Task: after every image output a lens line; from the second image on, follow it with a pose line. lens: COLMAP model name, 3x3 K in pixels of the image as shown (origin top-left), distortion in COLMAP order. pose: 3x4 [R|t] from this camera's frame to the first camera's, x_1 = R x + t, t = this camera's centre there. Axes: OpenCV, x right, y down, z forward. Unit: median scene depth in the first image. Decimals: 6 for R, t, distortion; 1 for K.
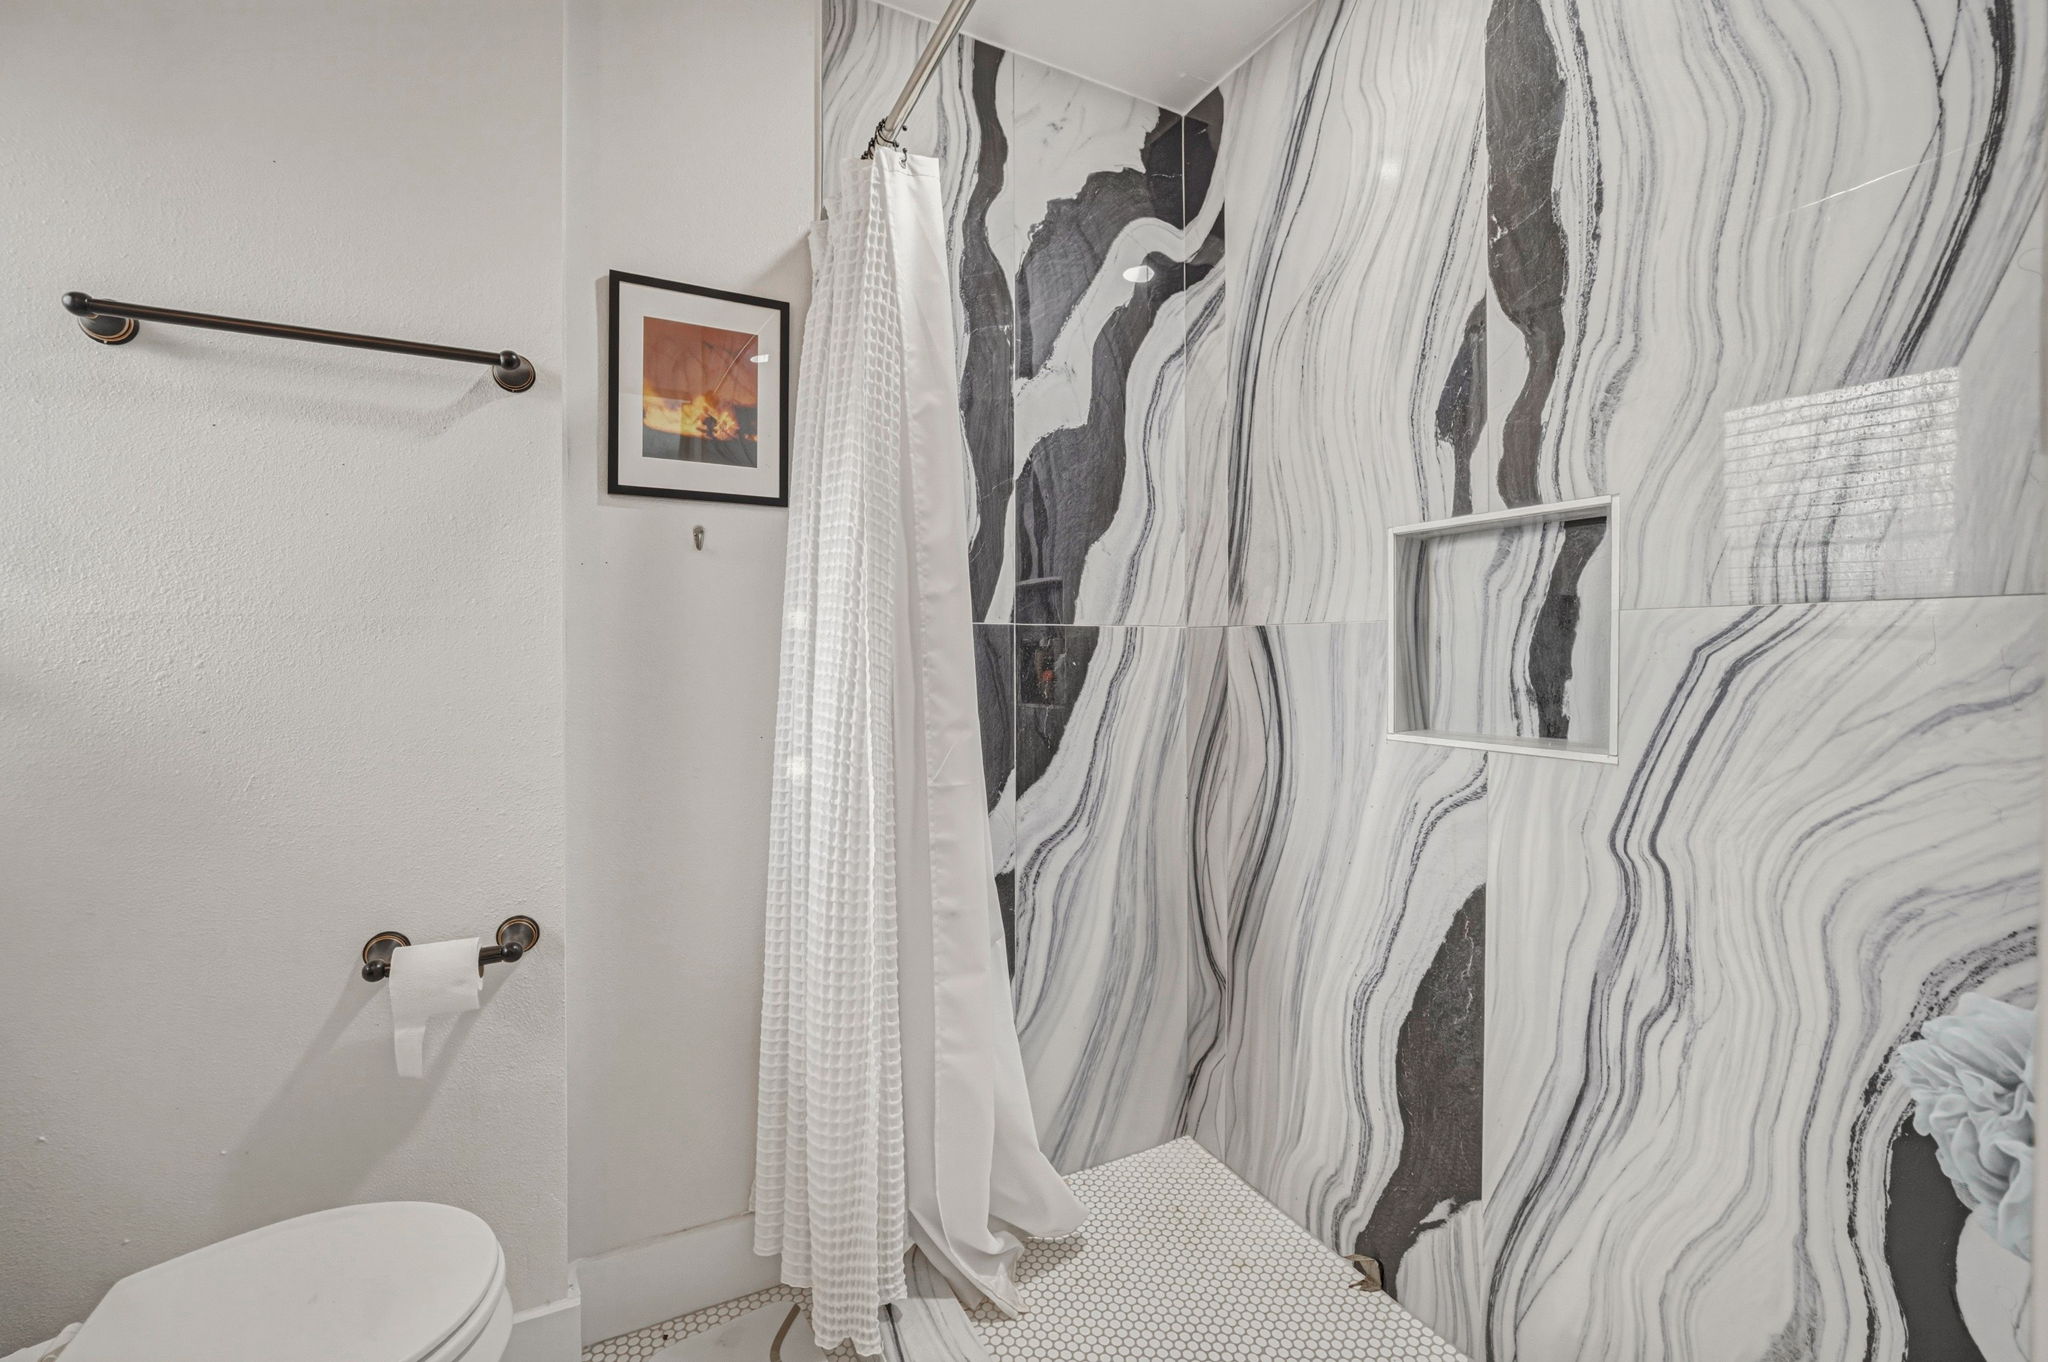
lens RADIAL K [[851.7, 0, 1024.3], [0, 851.7, 650.8], [0, 0, 1]] dist [-0.018758, 0.006843]
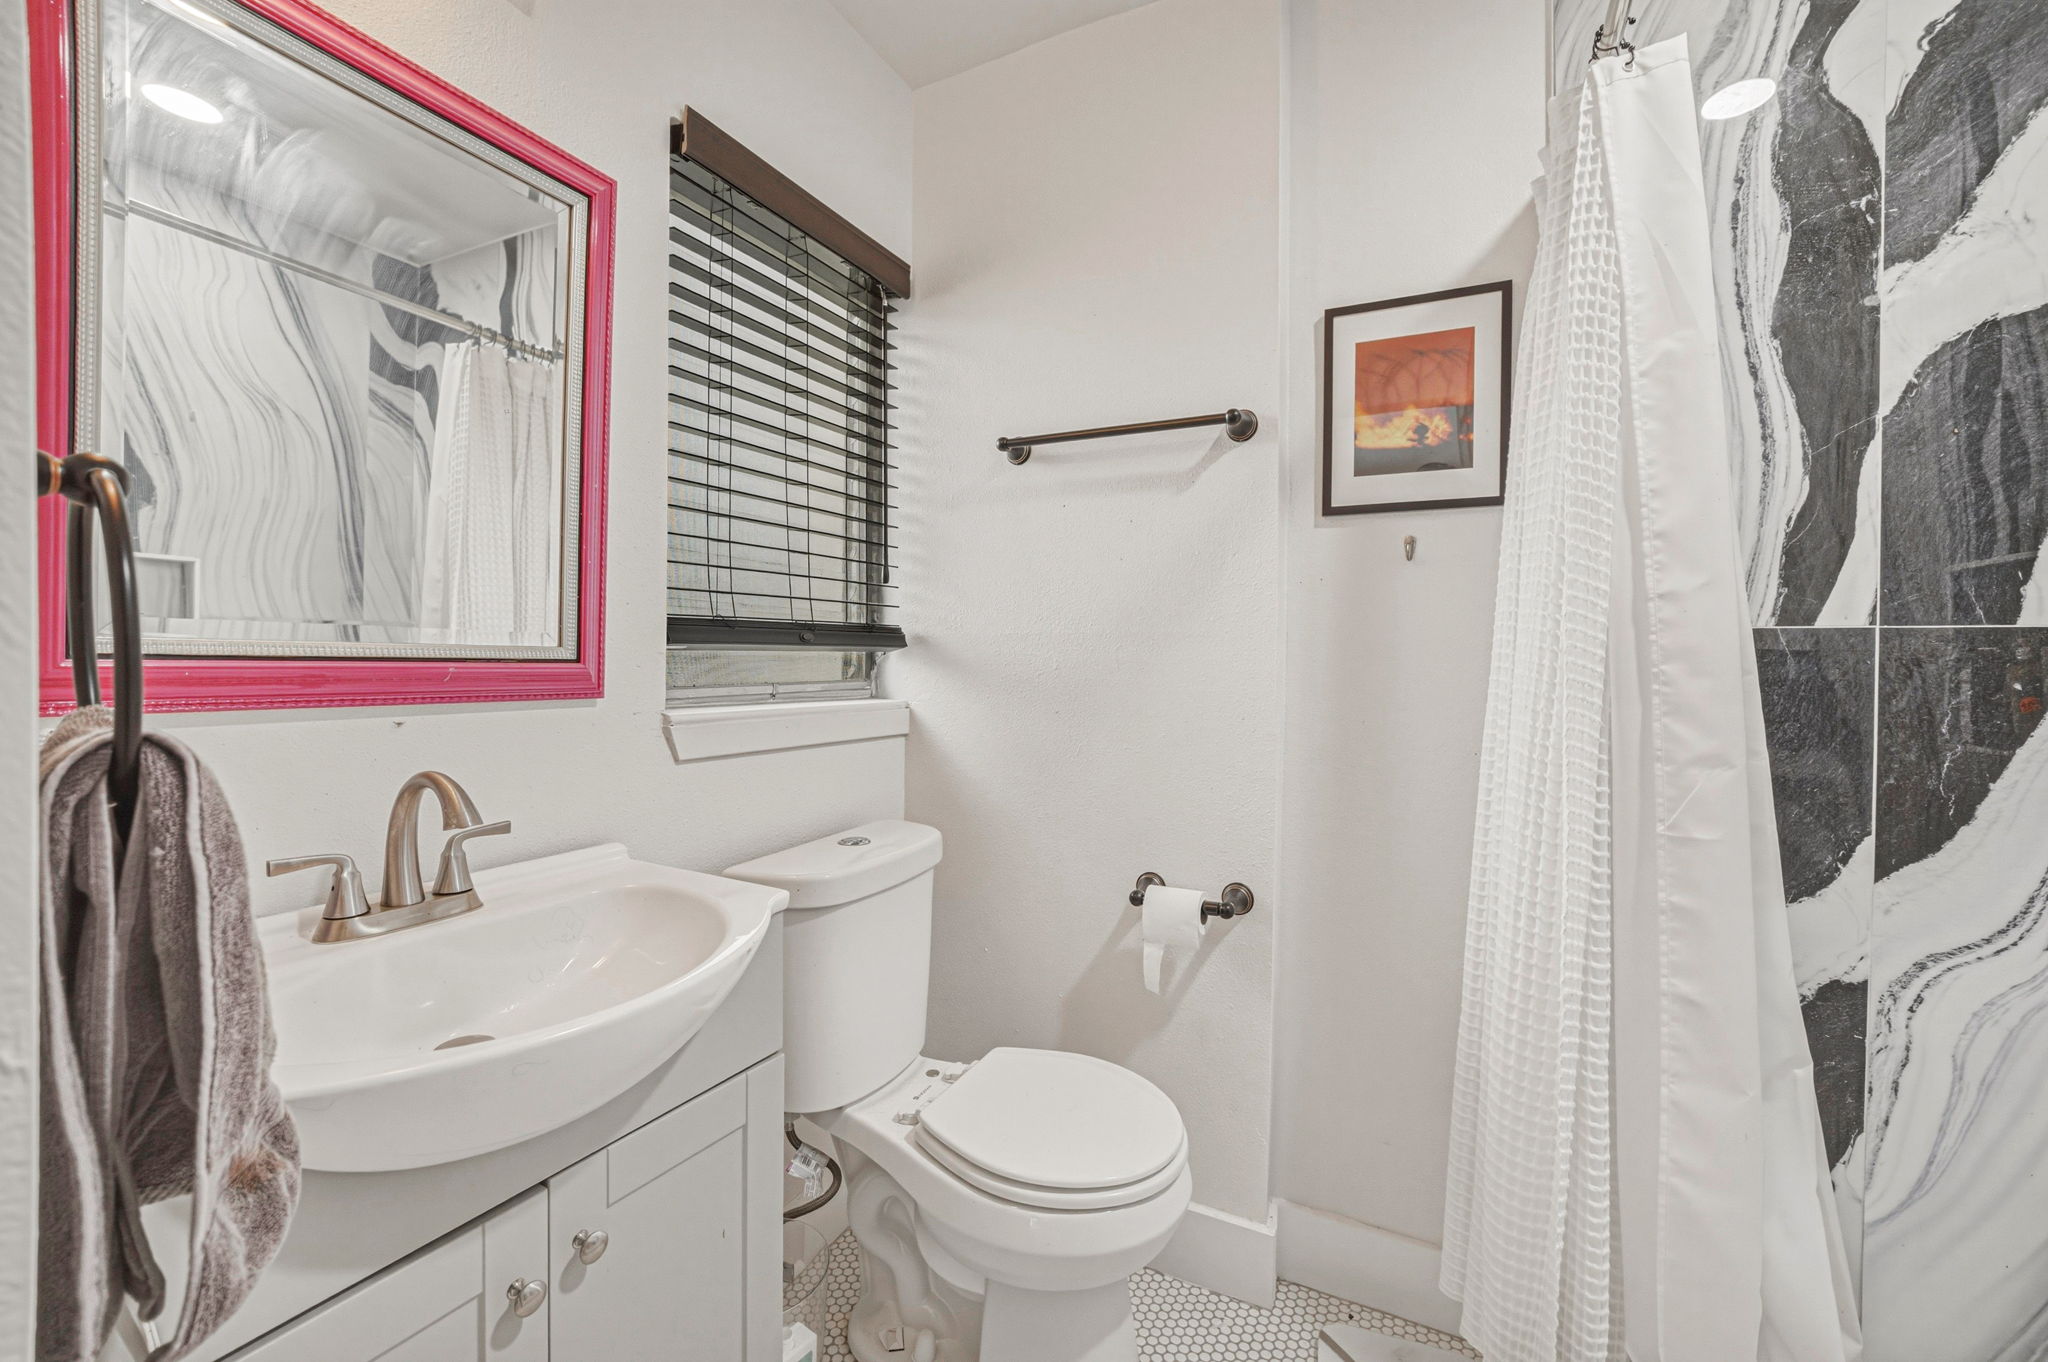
lens RADIAL K [[843.7, 0, 1028.6], [0, 843.7, 662.5], [0, 0, 1]] dist [-0.016869, 0.006392]
pose [[0.590662, 0.009678, -0.806861, 0.167931], [-0.008405, 0.999948, 0.005841, -0.000669], [0.806876, 0.003331, 0.590712, 0.059914]]
